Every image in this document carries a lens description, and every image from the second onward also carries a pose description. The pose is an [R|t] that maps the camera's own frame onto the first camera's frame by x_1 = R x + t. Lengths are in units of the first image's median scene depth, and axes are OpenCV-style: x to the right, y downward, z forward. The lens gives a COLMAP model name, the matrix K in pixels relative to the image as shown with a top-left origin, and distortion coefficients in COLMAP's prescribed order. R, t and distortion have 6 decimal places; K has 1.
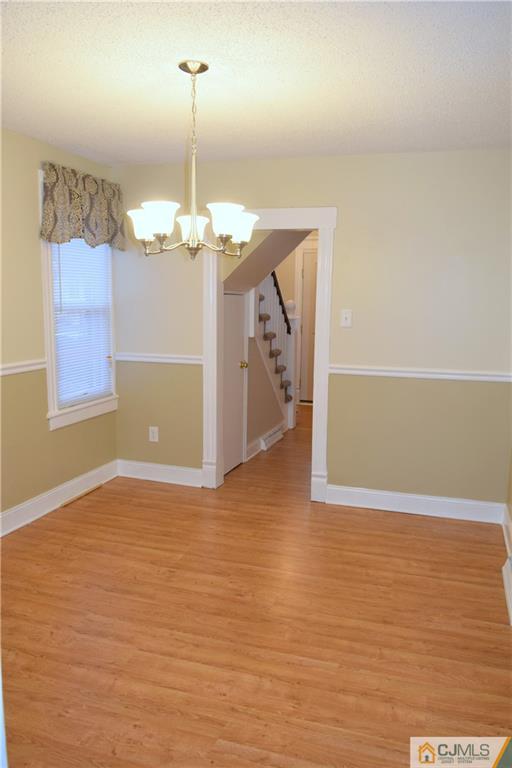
lens RADIAL K [[664.9, 0, 254.5], [0, 664.9, 384.1], [0, 0, 1]] dist [-0.012139, 0.000242]
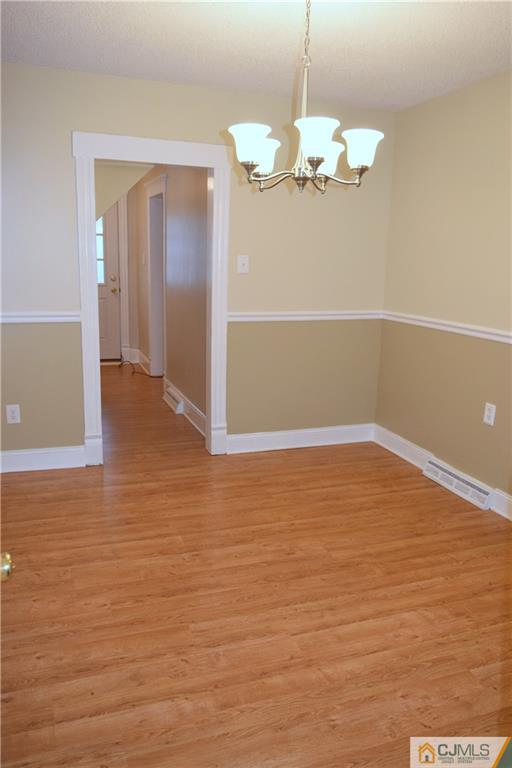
lens RADIAL K [[638.8, 0, 296.4], [0, 638.8, 386.2], [0, 0, 1]] dist [-0.012279, 0.004881]
pose [[0.751478, -0.125643, 0.647685, -0.510726], [0.075644, 0.991634, 0.104598, -0.015357], [-0.655408, -0.029610, 0.754695, 0.269167]]
